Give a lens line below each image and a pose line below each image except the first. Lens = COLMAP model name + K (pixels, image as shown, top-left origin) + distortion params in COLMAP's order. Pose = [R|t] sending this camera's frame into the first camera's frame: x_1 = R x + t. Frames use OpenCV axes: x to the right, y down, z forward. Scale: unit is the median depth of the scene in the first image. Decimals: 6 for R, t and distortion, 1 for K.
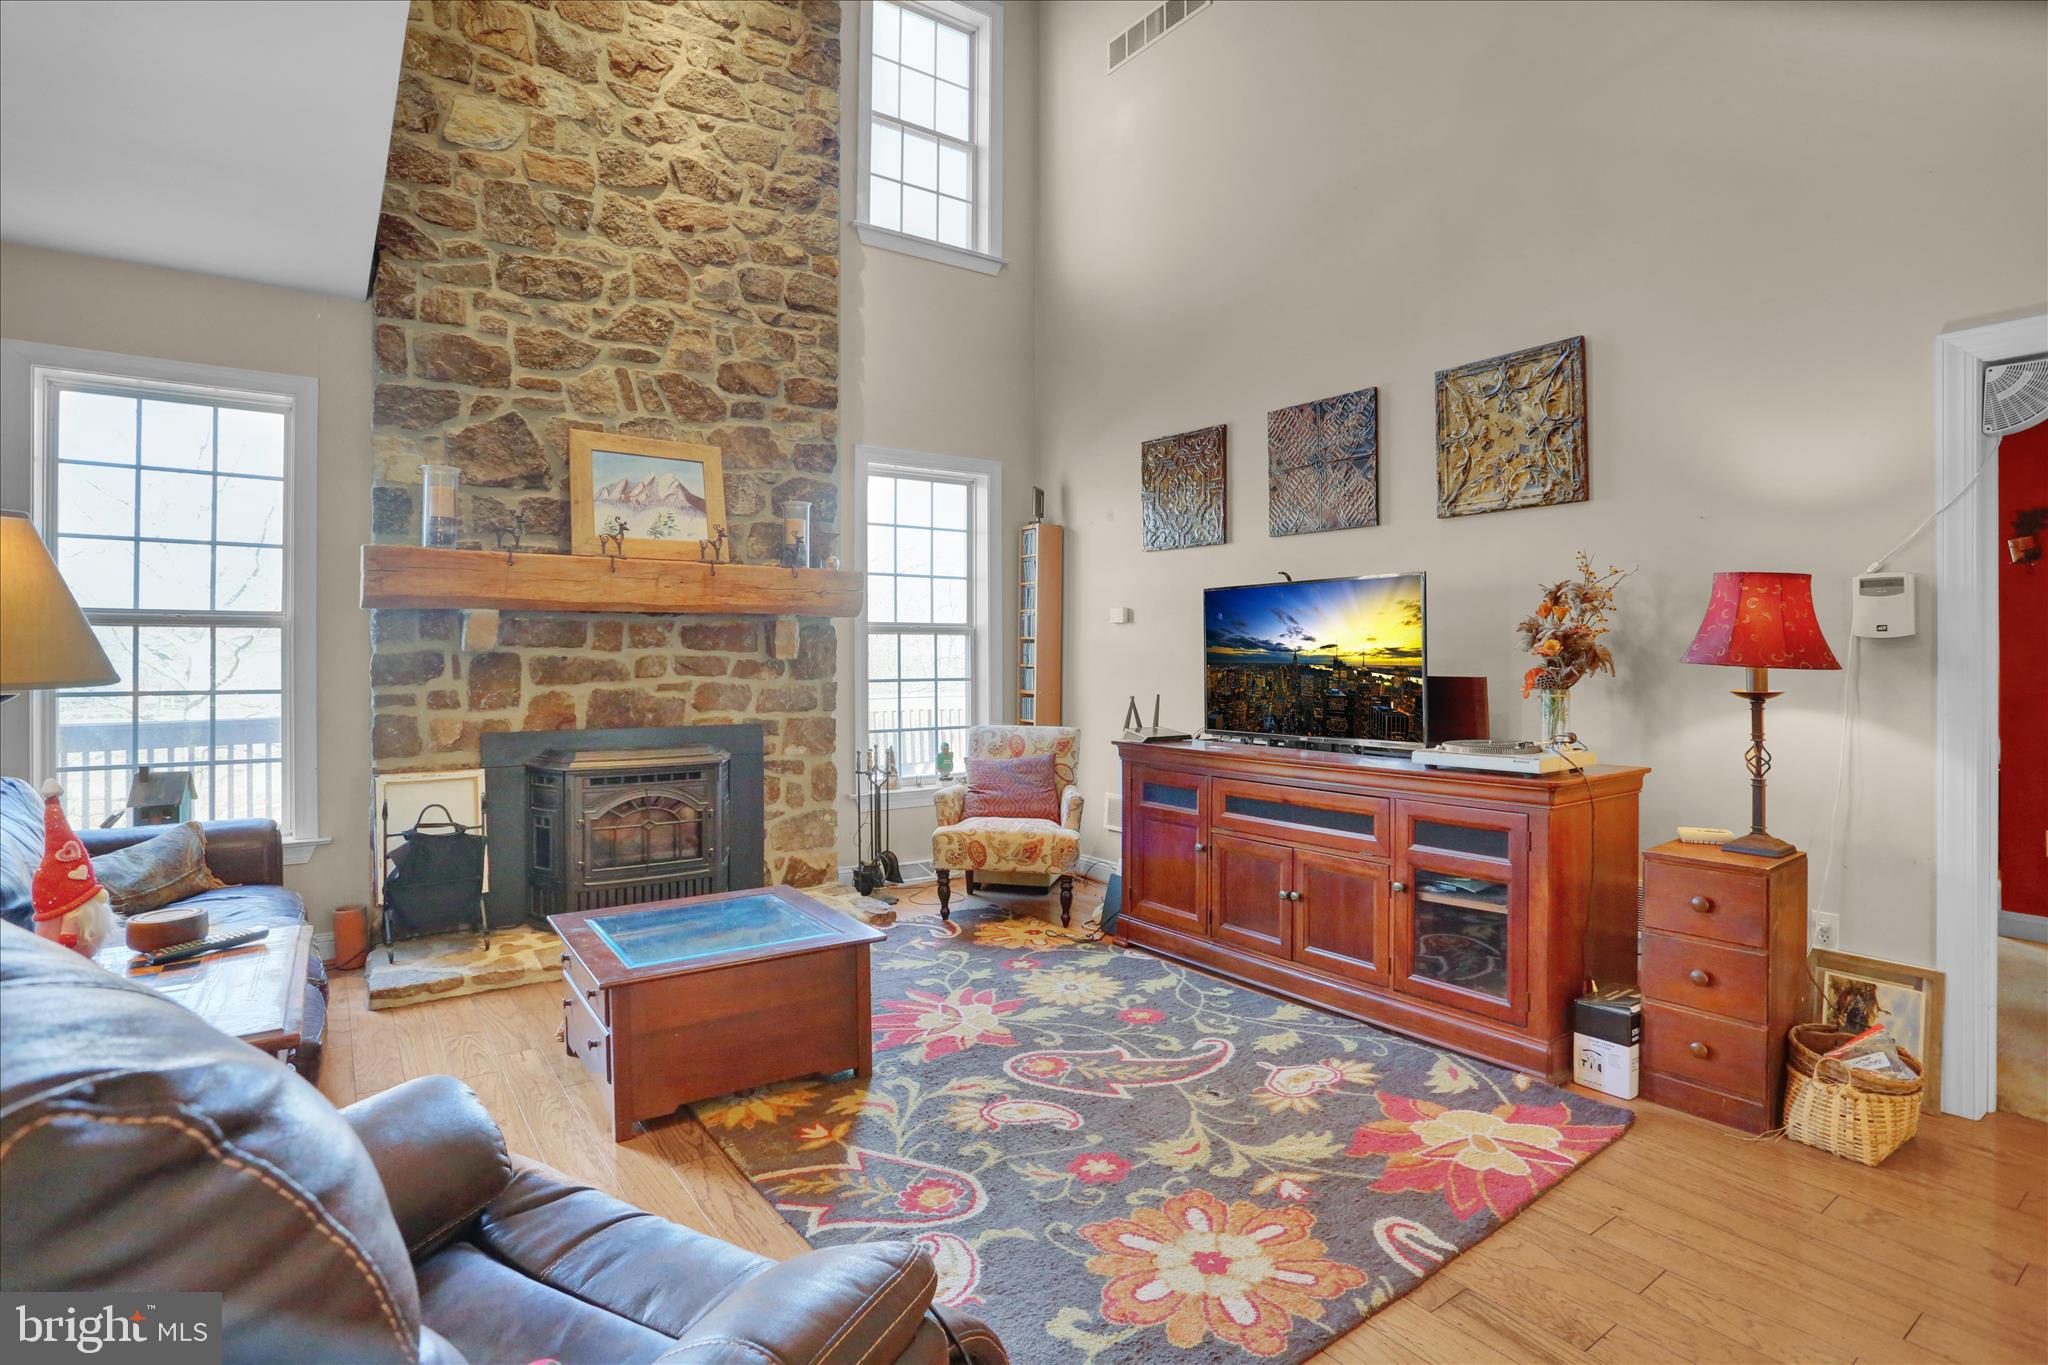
lens RADIAL K [[1006.3, 0, 1019.4], [0, 1006.3, 655.5], [0, 0, 1]] dist [-0.089486, 0.052197]
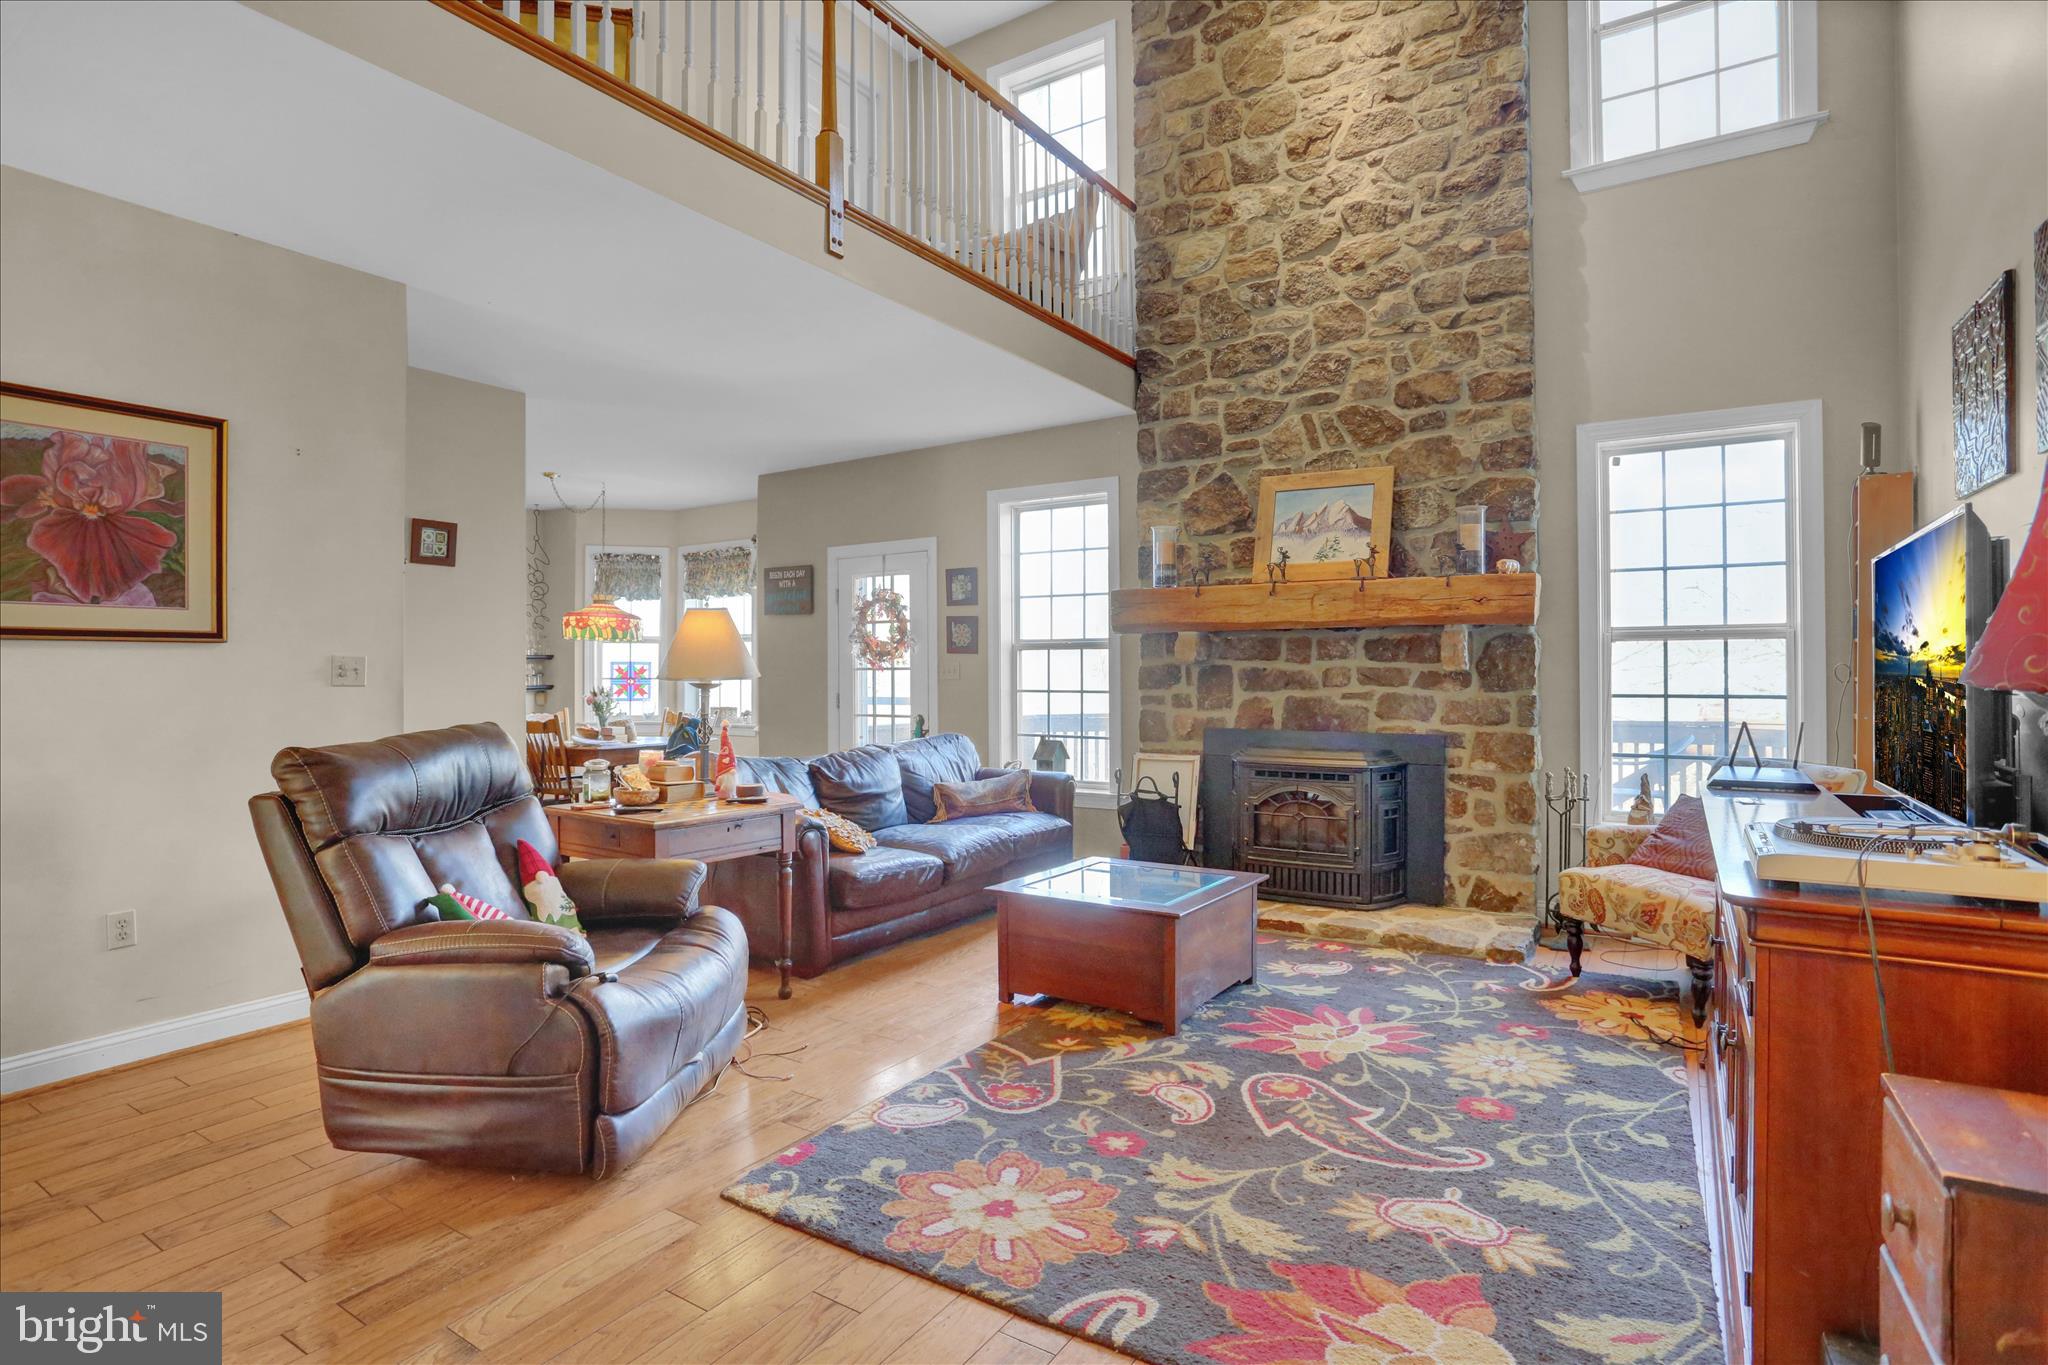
lens RADIAL K [[1014.6, 0, 1024.0], [0, 1014.6, 682.5], [0, 0, 1]] dist [-0.085408, 0.041026]
pose [[0.375812, 0.010476, -0.926637, 0.555362], [0.002659, 0.999920, 0.012383, 0.002665], [0.926692, -0.007118, 0.375754, 0.267788]]
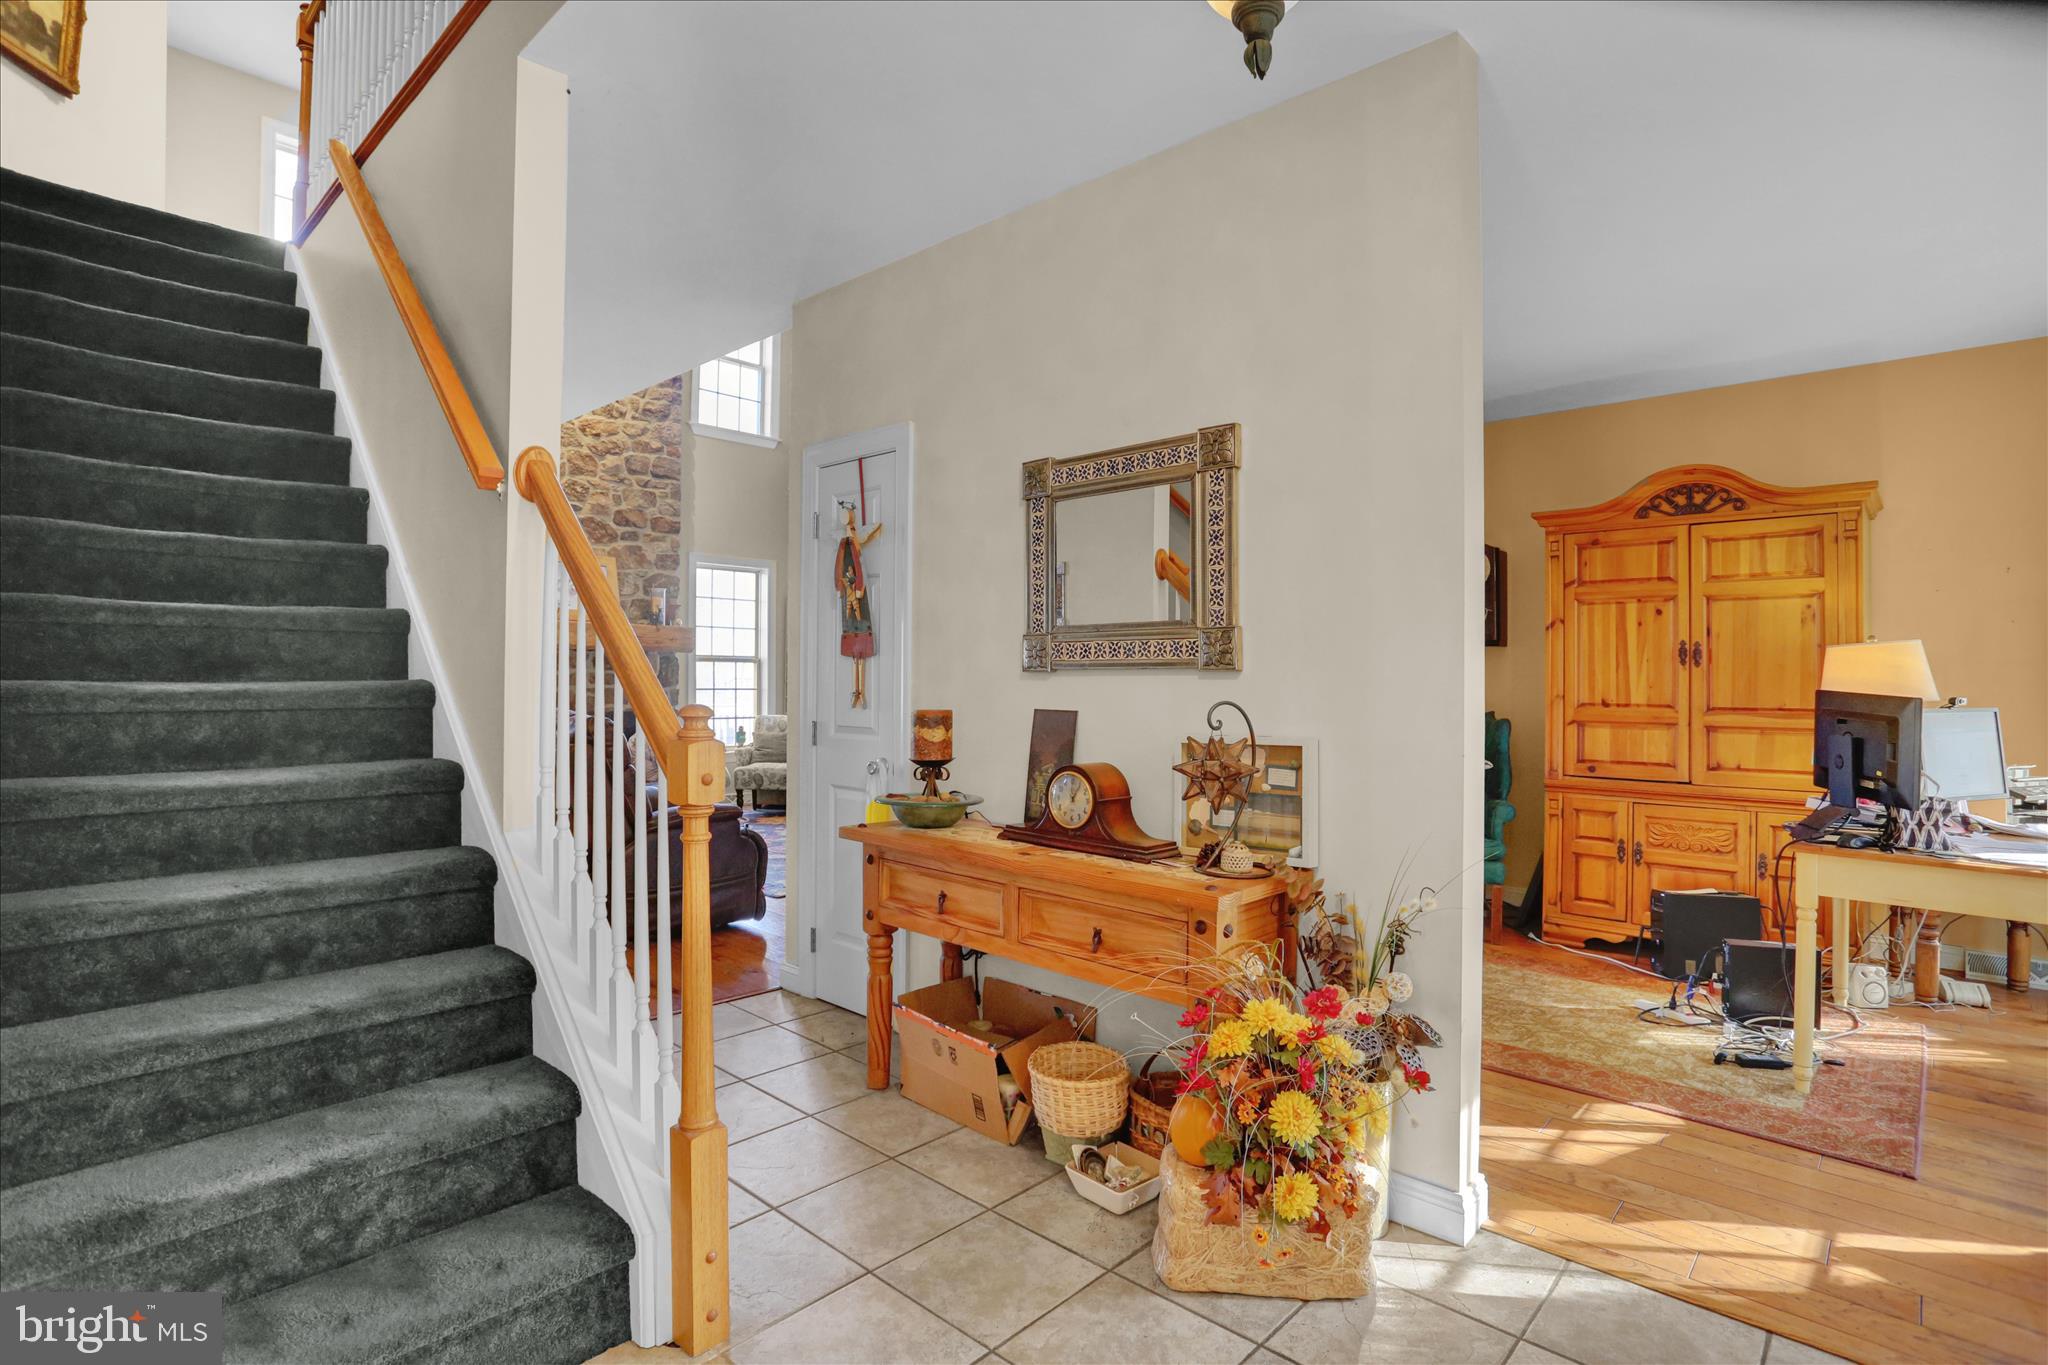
lens RADIAL K [[1027.1, 0, 1018.1], [0, 1027.1, 678.5], [0, 0, 1]] dist [-0.054200, 0.023302]
pose [[0.980952, 0.010279, 0.193980, 0.064205], [-0.010284, 0.999947, -0.000981, 0.004132], [-0.193980, -0.001033, 0.981005, -1.015155]]
